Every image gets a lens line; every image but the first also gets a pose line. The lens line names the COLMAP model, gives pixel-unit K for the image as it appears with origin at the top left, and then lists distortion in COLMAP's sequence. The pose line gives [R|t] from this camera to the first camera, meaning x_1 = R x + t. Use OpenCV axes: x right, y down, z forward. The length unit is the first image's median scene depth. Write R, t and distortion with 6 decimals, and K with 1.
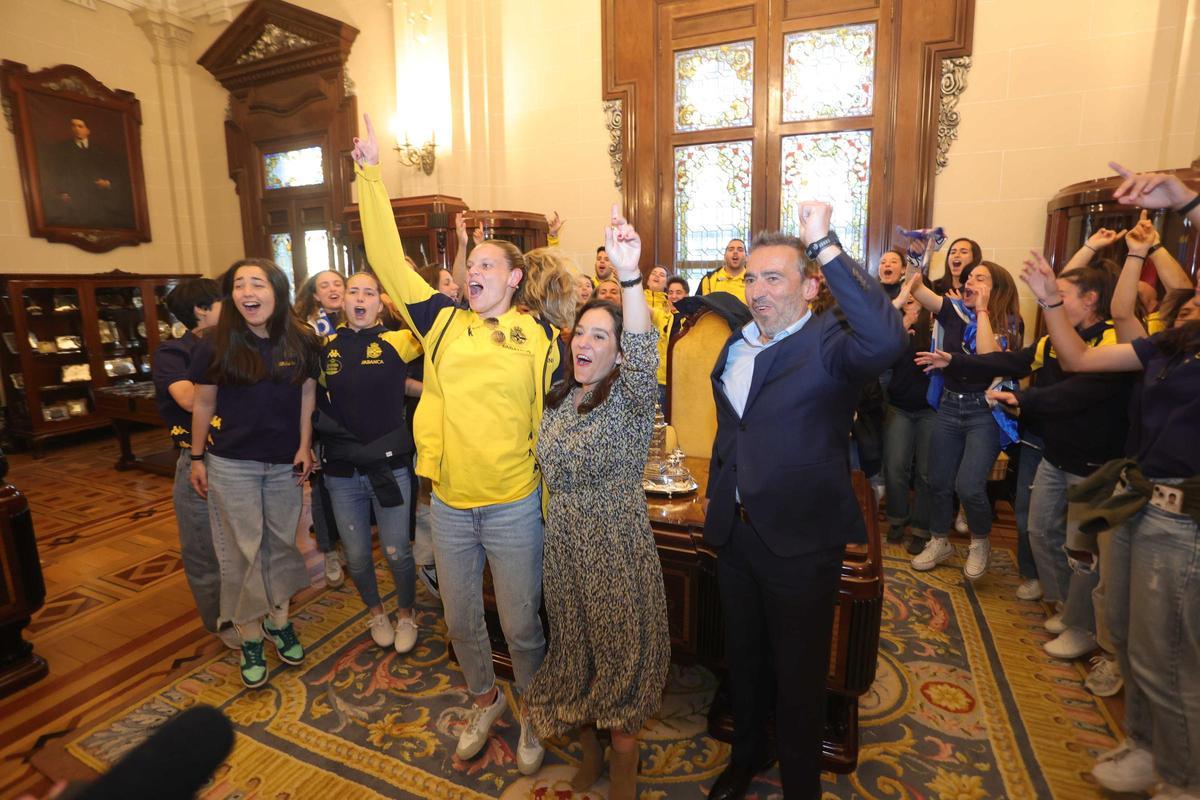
lens RADIAL K [[609.7, 0, 601.2], [0, 609.7, 372.9], [0, 0, 1]] dist [-0.060808, 0.028061]
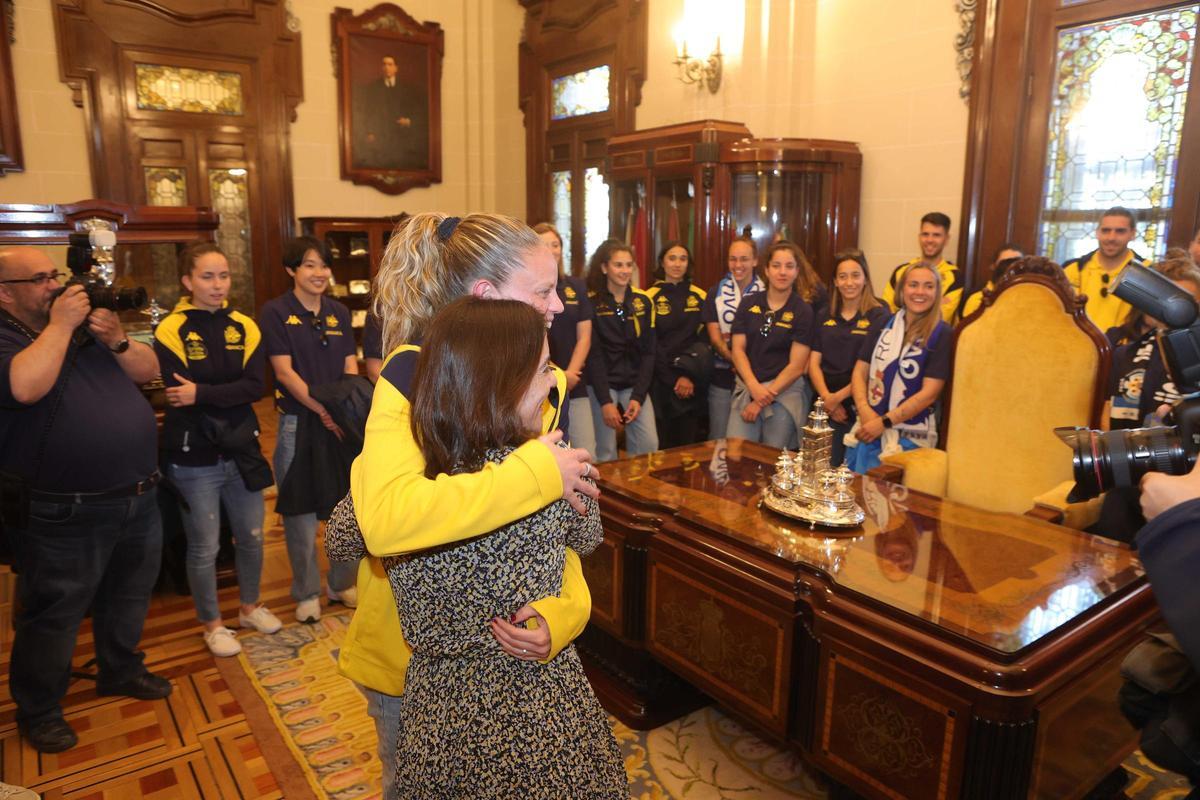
lens RADIAL K [[849.6, 0, 596.4], [0, 849.6, 403.9], [0, 0, 1]] dist [-0.106065, 0.081000]
pose [[0.851344, 0.119478, -0.510821, 0.178034], [-0.095772, 0.992753, 0.072583, 0.002624], [0.515792, -0.012871, 0.856617, -0.000202]]
